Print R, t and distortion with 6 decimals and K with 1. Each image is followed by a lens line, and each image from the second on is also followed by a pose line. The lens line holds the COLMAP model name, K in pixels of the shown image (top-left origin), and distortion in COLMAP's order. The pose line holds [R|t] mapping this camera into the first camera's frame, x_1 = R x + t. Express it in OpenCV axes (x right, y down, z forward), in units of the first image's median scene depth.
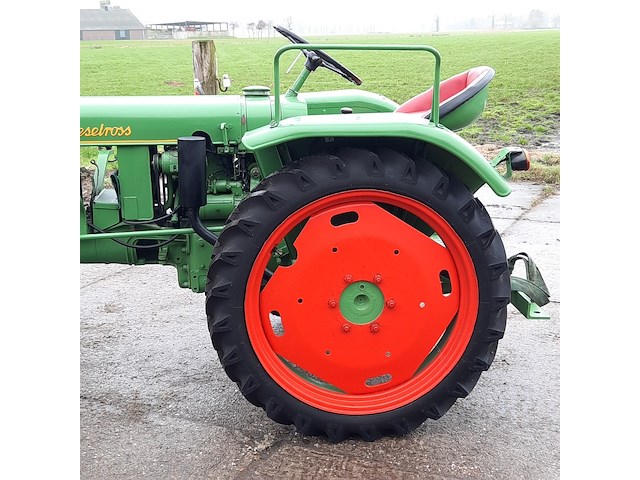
lens RADIAL K [[827.7, 0, 302.5], [0, 827.7, 240.2], [0, 0, 1]] dist [0.087048, -0.031785]
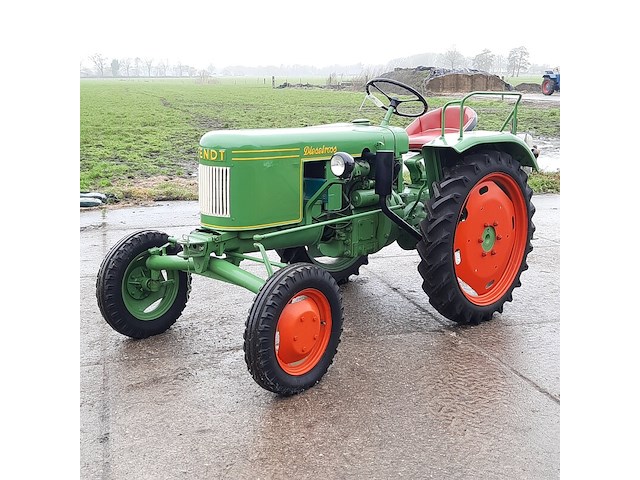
lens RADIAL K [[802.9, 0, 320.0], [0, 802.9, 240.0], [0, 0, 1]] dist [0.093146, -0.085398]
pose [[0.758637, -0.110651, 0.642049, -1.157887], [0.143189, 0.989694, 0.001373, 0.022676], [-0.635584, 0.090893, 0.766663, -0.068030]]
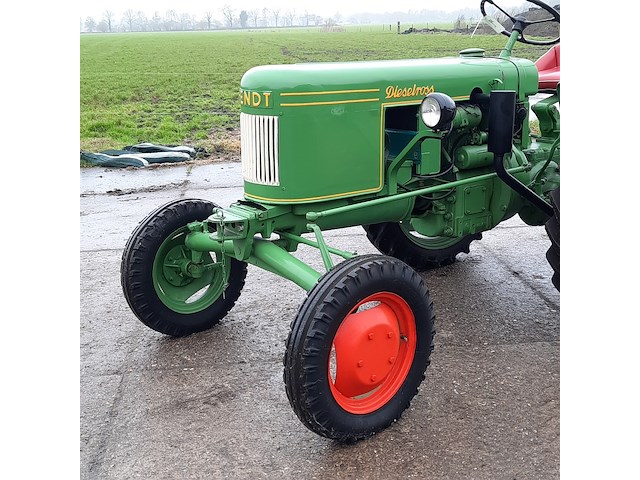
lens RADIAL K [[802.9, 0, 320.0], [0, 802.9, 240.0], [0, 0, 1]] dist [0.093146, -0.085398]
pose [[0.849494, -0.136859, 0.509538, -0.879758], [0.135314, 0.989982, 0.040311, -0.001067], [-0.509950, 0.034703, 0.859504, 0.183948]]
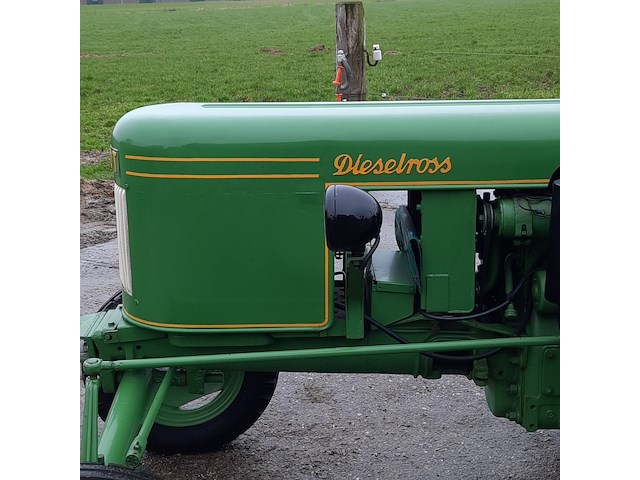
lens RADIAL K [[905.0, 0, 307.3], [0, 905.0, 240.6], [0, 0, 1]] dist [0.091969, -0.044320]
pose [[0.996010, 0.017034, -0.087605, -0.247245], [-0.015094, 0.999627, 0.022750, -0.090742], [0.087960, -0.021337, 0.995895, 0.357066]]
